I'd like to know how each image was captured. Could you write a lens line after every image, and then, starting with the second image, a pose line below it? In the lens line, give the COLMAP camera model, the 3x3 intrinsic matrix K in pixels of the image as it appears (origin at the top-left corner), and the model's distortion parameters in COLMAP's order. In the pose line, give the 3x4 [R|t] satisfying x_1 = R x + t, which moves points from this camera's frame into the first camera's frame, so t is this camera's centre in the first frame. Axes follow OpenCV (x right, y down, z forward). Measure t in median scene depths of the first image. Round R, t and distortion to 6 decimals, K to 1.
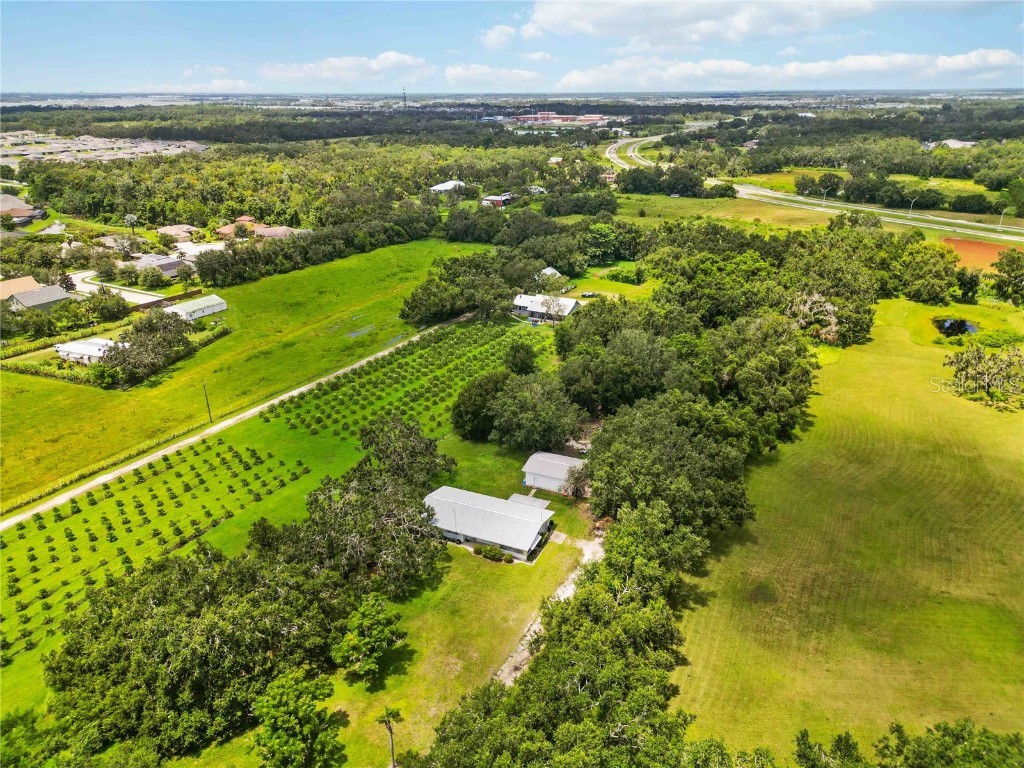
lens RADIAL K [[717.2, 0, 507.2], [0, 717.2, 381.3], [0, 0, 1]] dist [0.060853, -0.052869]
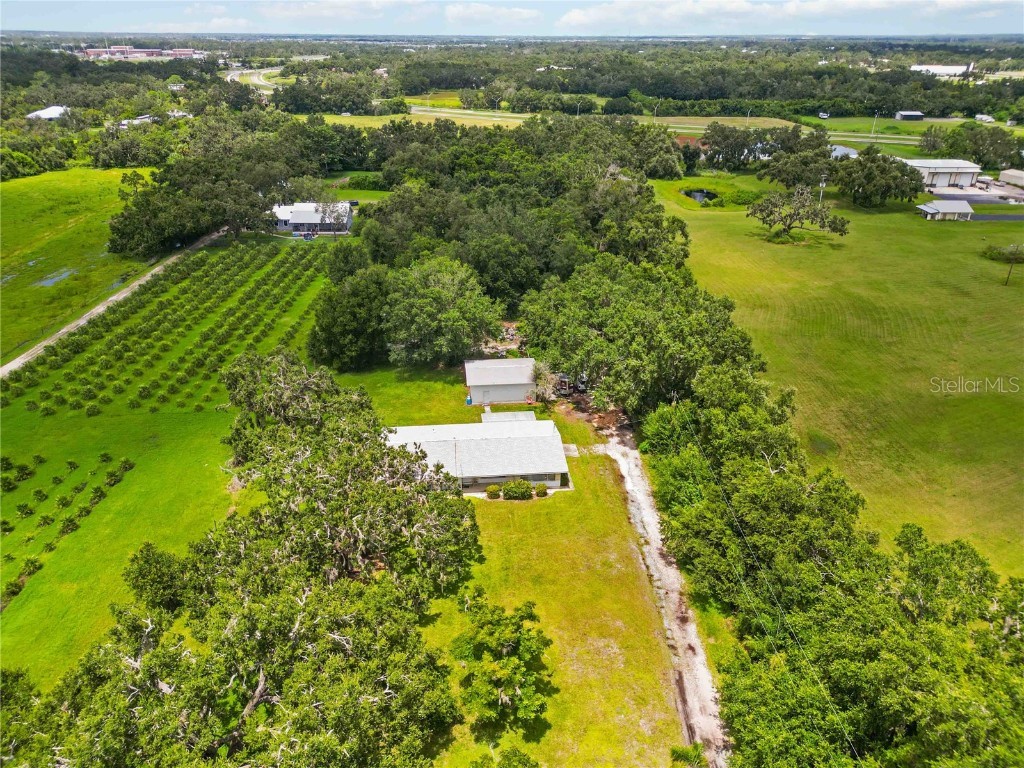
lens RADIAL K [[717.2, 0, 510.7], [0, 717.2, 380.3], [0, 0, 1]] dist [0.060853, -0.052869]
pose [[0.867481, -0.207687, 0.452042, -0.249932], [0.178459, 0.978121, 0.106920, 0.043883], [-0.464358, -0.012080, 0.885565, 0.294309]]
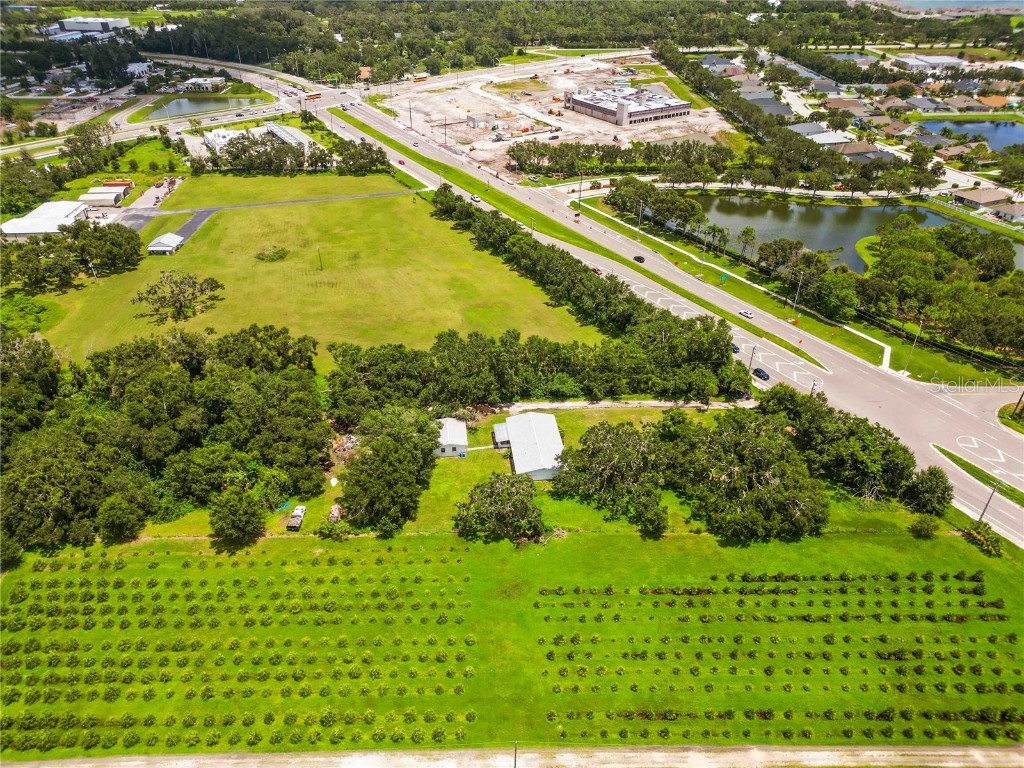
lens RADIAL K [[717.2, 0, 508.8], [0, 717.2, 377.1], [0, 0, 1]] dist [0.060853, -0.052869]
pose [[-0.512411, -0.450131, 0.731312, -0.784140], [0.325592, 0.686187, 0.650489, -0.665572], [-0.794623, 0.571427, -0.205051, 1.027566]]
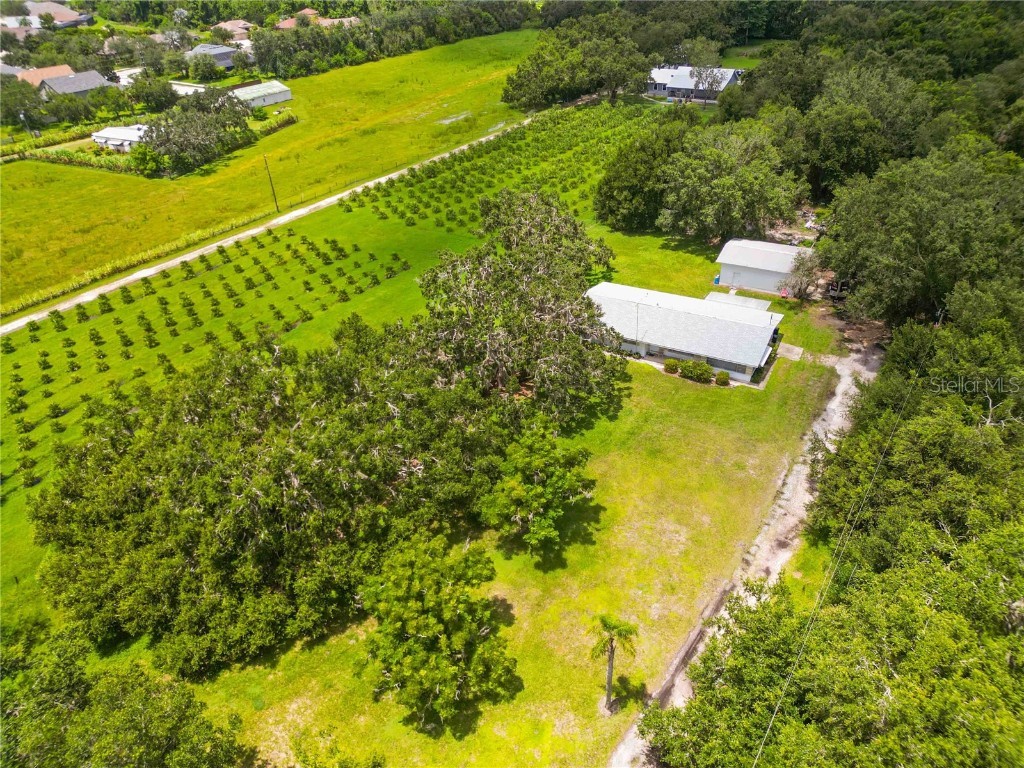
lens RADIAL K [[717.2, 0, 509.1], [0, 717.2, 380.5], [0, 0, 1]] dist [0.060853, -0.052869]
pose [[0.995388, 0.016058, -0.094576, -0.099090], [0.002505, 0.981204, 0.192959, 0.093527], [0.095897, -0.192306, 0.976638, 0.264924]]
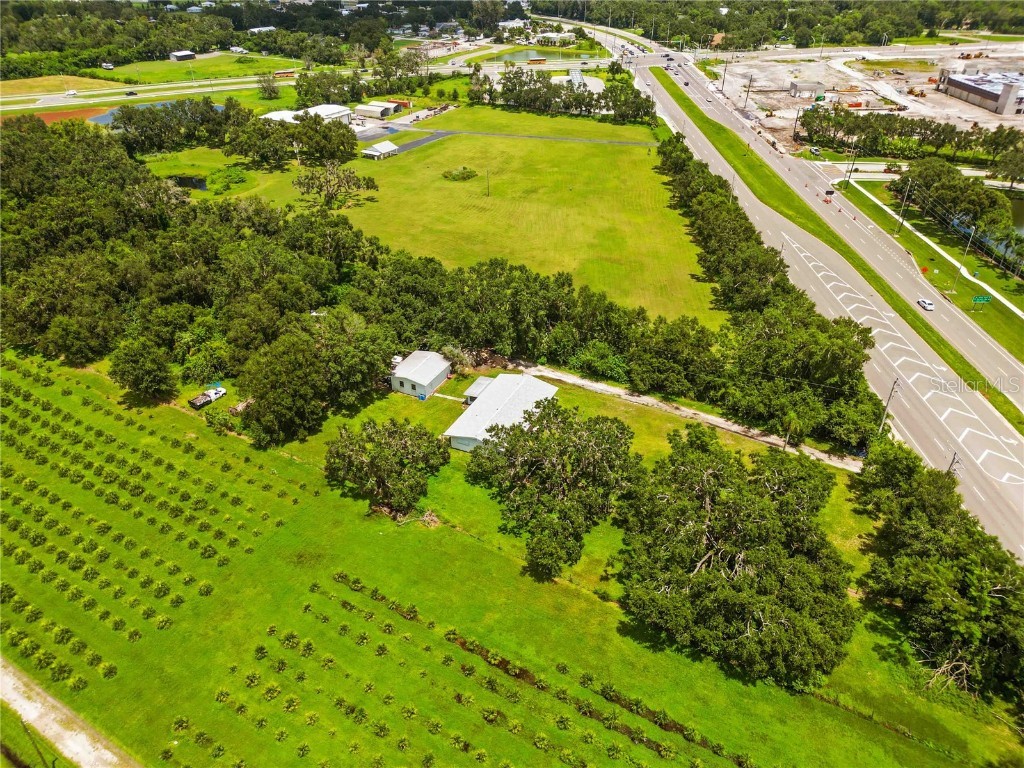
lens RADIAL K [[717.2, 0, 509.3], [0, 717.2, 378.4], [0, 0, 1]] dist [0.060853, -0.052869]
pose [[0.019848, -0.522829, 0.852206, -0.729121], [0.375879, 0.793745, 0.478209, -0.278370], [-0.926456, 0.310835, 0.212275, 0.623864]]
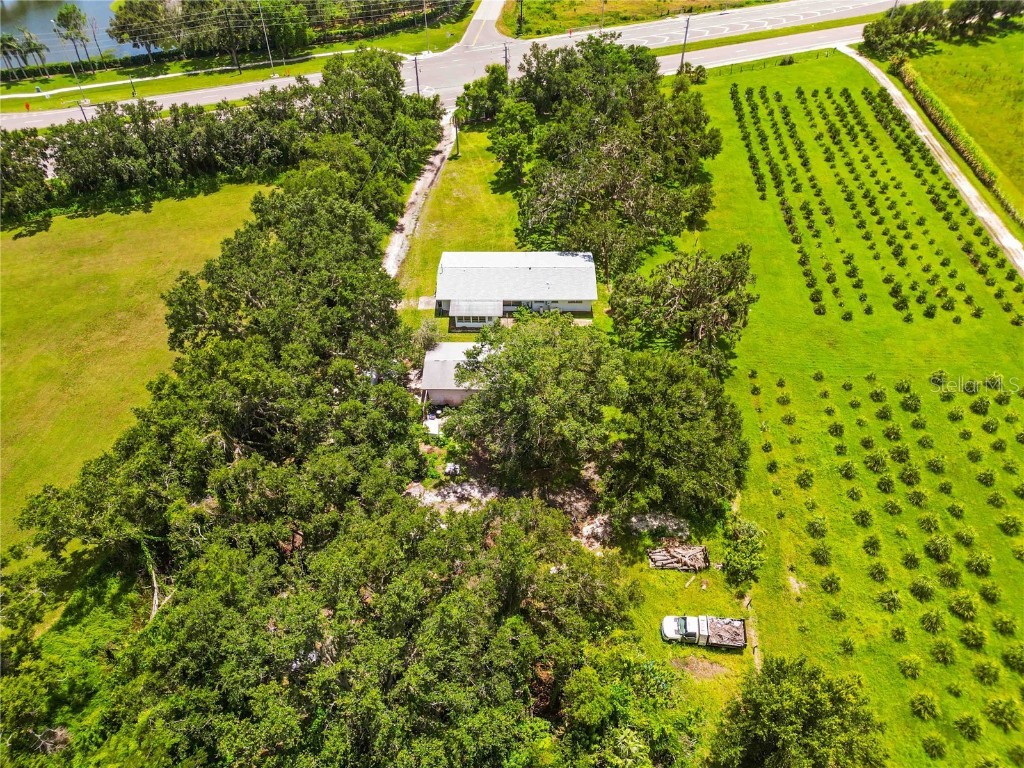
lens RADIAL K [[717.2, 0, 509.5], [0, 717.2, 380.7], [0, 0, 1]] dist [0.060853, -0.052869]
pose [[-0.916897, 0.272279, -0.291830, 0.202781], [-0.137560, 0.470795, 0.871452, -0.387938], [0.374670, 0.839176, -0.394216, 1.169440]]
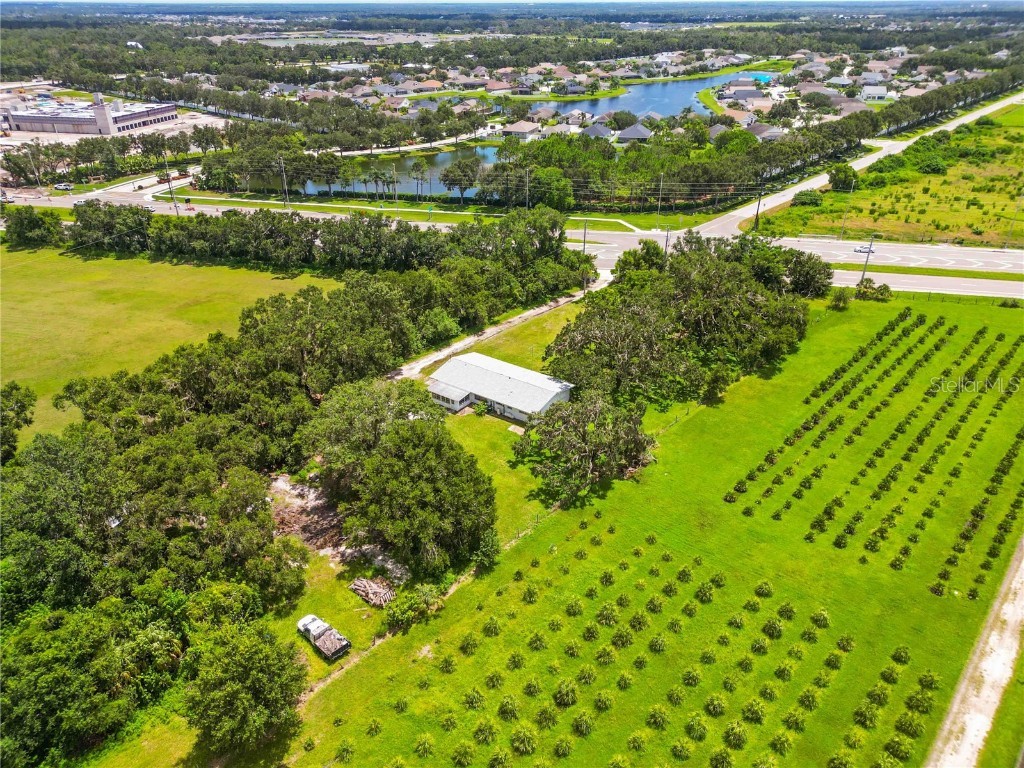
lens RADIAL K [[717.2, 0, 510.1], [0, 717.2, 380.2], [0, 0, 1]] dist [0.060853, -0.052869]
pose [[-0.978236, -0.089762, 0.187075, -0.187319], [0.083935, 0.653345, 0.752393, -0.450276], [-0.189760, 0.751720, -0.631592, 1.326054]]
